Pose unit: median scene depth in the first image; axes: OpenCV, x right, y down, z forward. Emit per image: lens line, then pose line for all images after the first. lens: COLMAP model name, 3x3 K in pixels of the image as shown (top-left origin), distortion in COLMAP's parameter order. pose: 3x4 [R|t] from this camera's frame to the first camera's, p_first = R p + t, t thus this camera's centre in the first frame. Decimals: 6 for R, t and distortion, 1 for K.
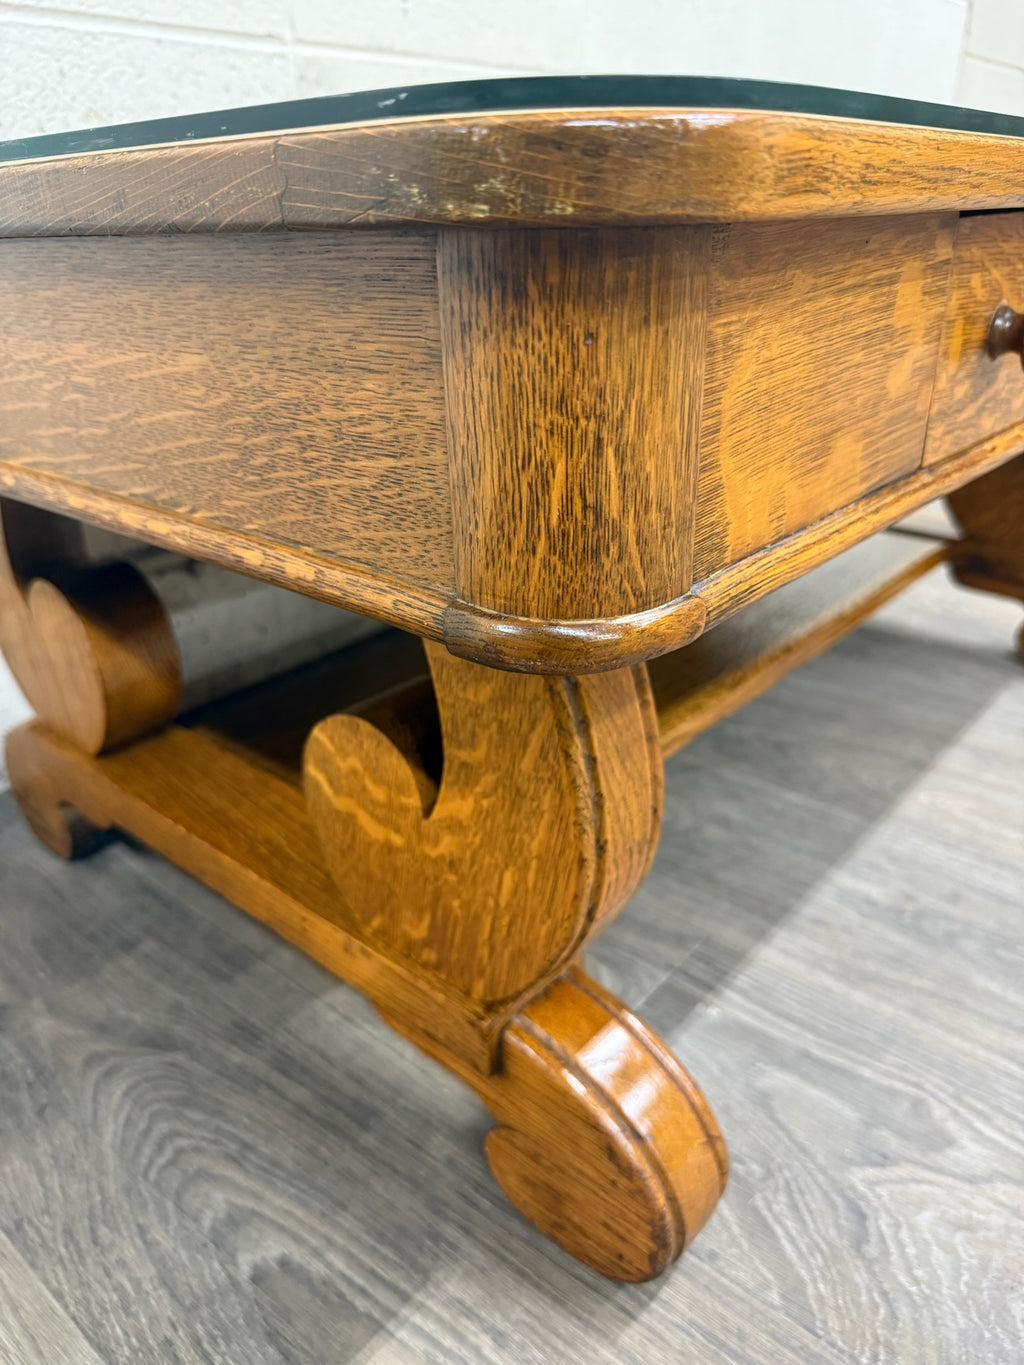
lens RADIAL K [[1005.3, 0, 512.0], [0, 1005.3, 682.5], [0, 0, 1]] dist [-0.005874, -0.016922]
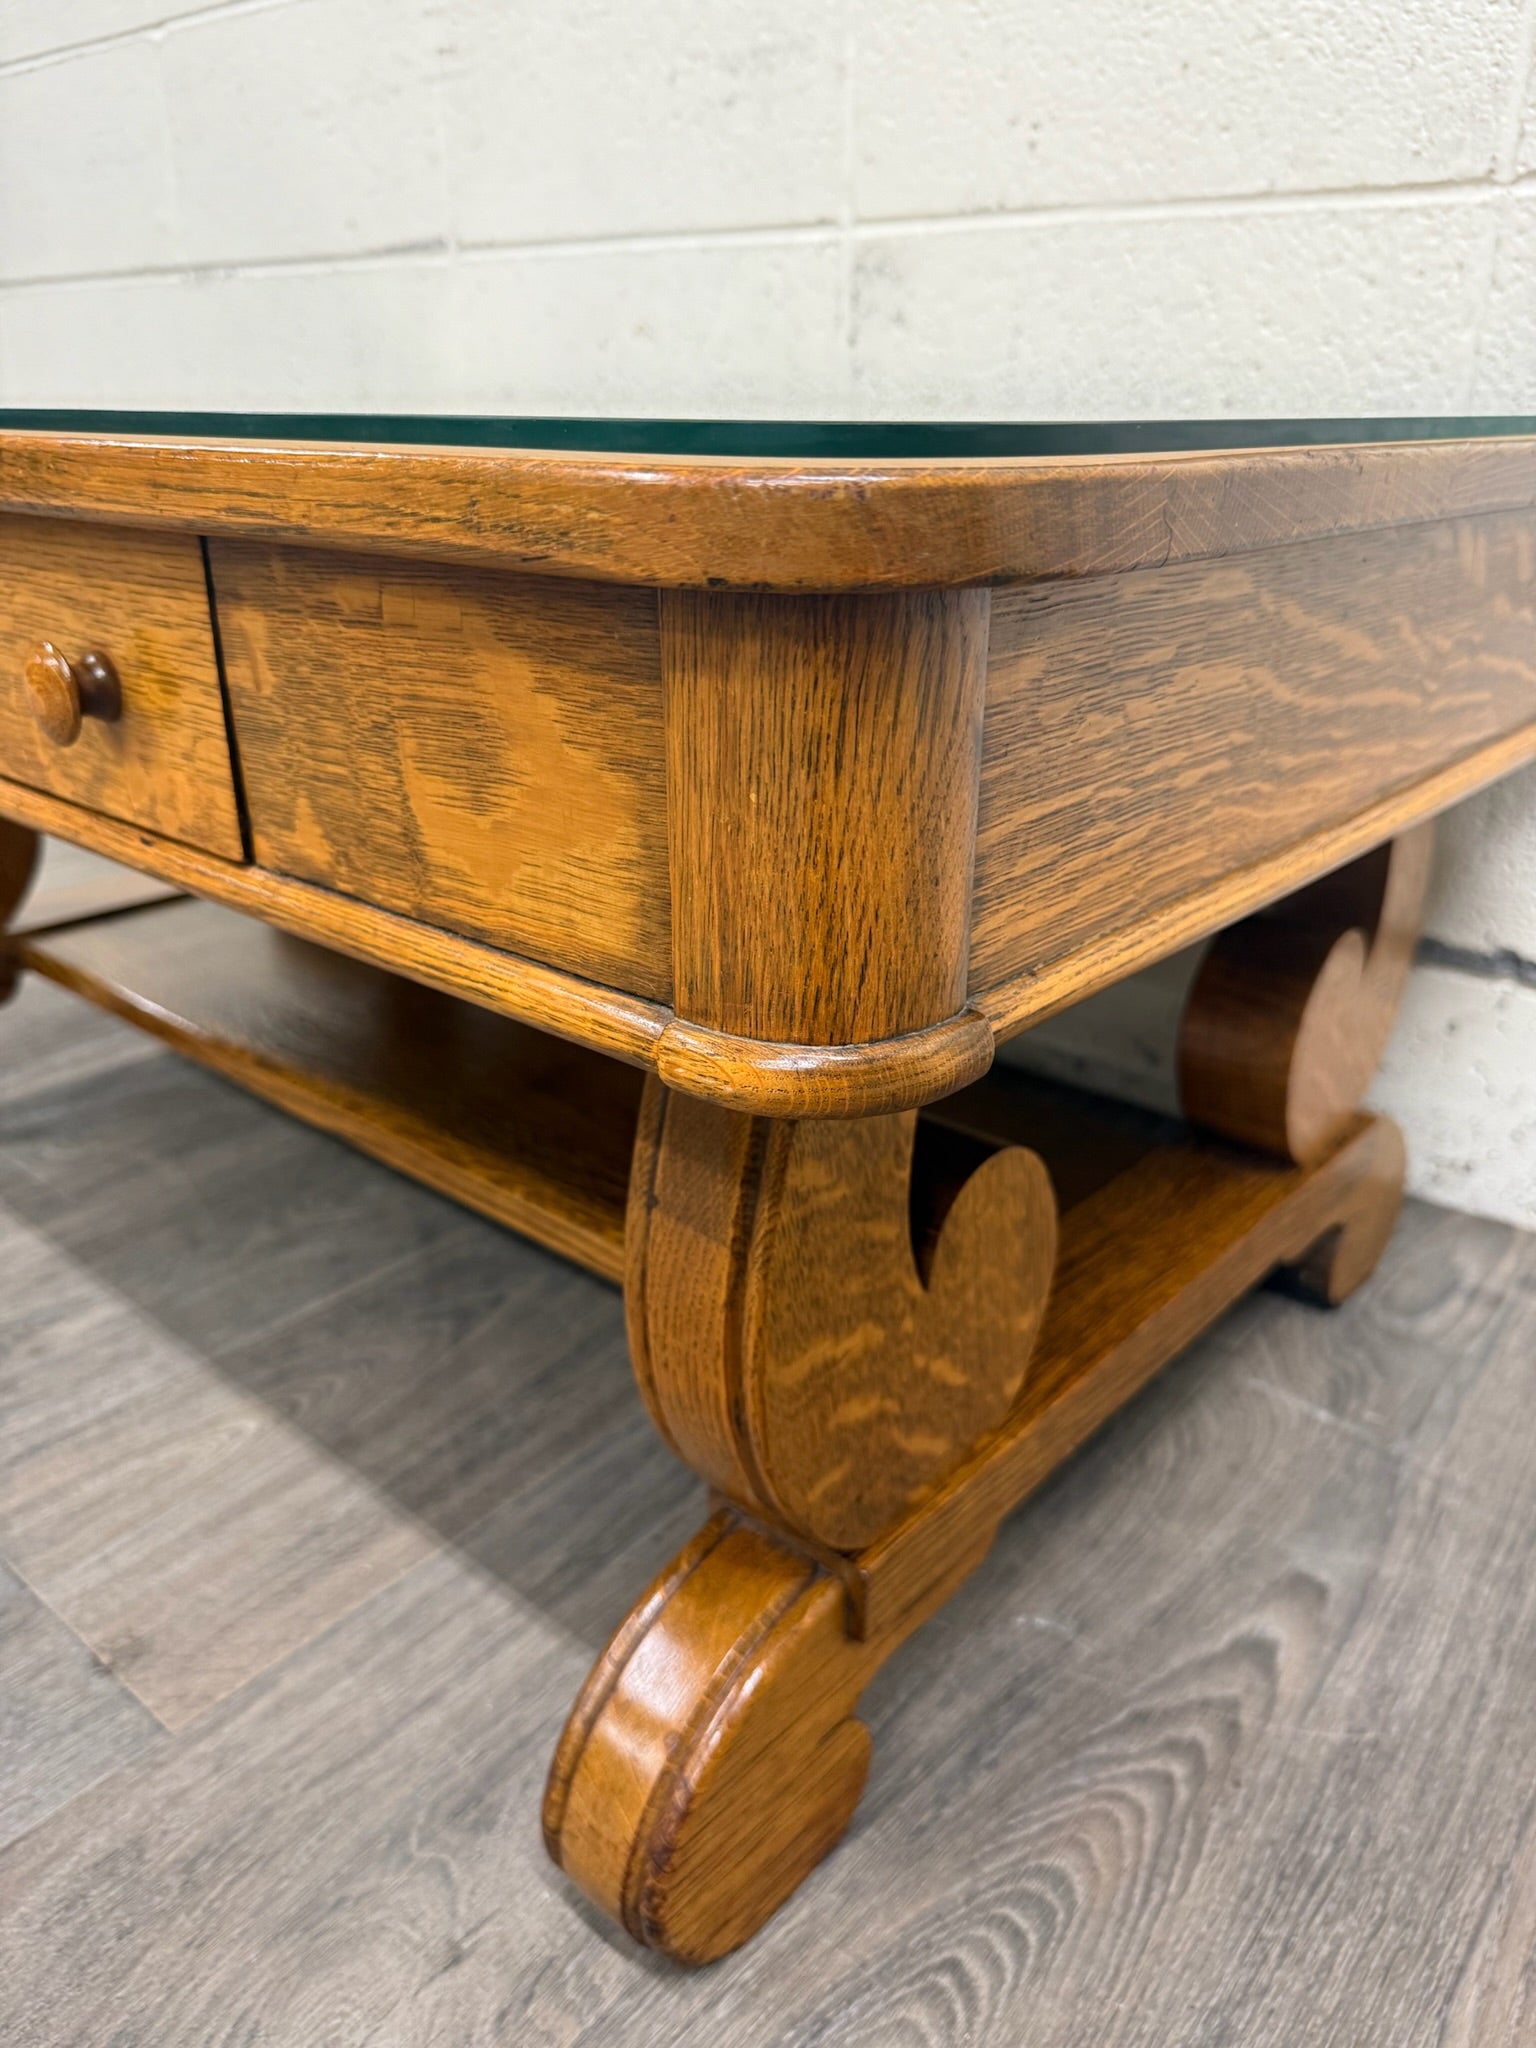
lens RADIAL K [[1494.5, 0, 768.0], [0, 1494.5, 1024.0], [0, 0, 1]] dist [-0.019174, -0.002137]
pose [[0.003877, 0.410859, -0.911691, 1.962159], [-0.440642, 0.819116, 0.367265, -0.956068], [0.897674, 0.400306, 0.184217, 1.772282]]
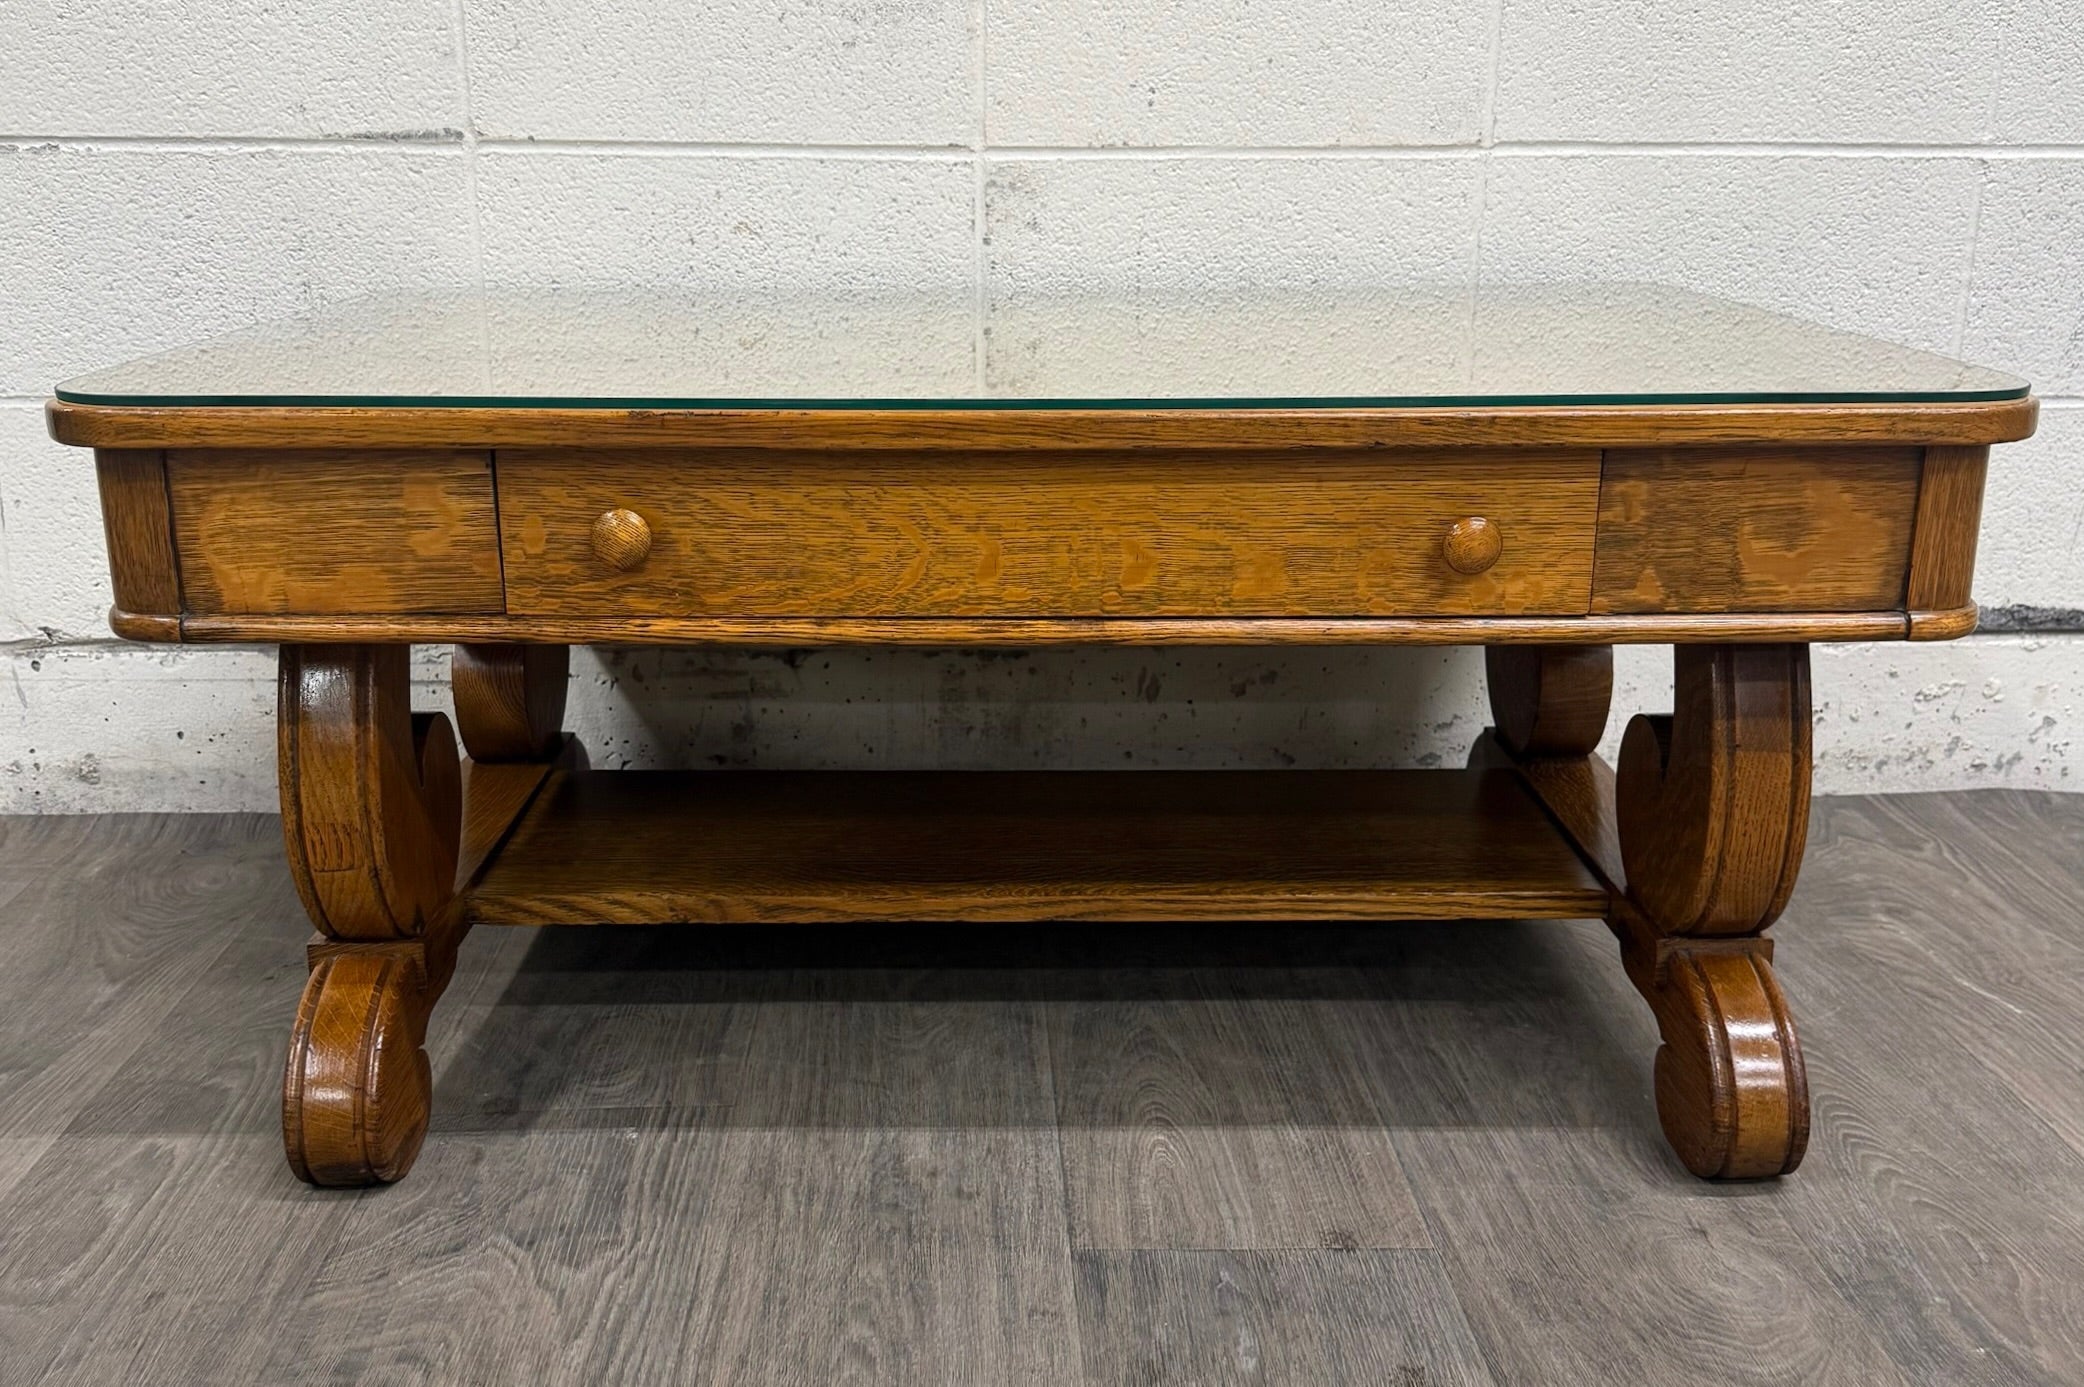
lens RADIAL K [[1992.4, 0, 1018.1], [0, 1992.4, 687.1], [0, 0, 1]] dist [0.192935, -0.432349]
pose [[0.669839, 0.224042, -0.707899, 2.310243], [-0.333667, 0.942530, -0.017428, -0.247775], [0.663312, 0.247876, 0.706098, -0.372235]]
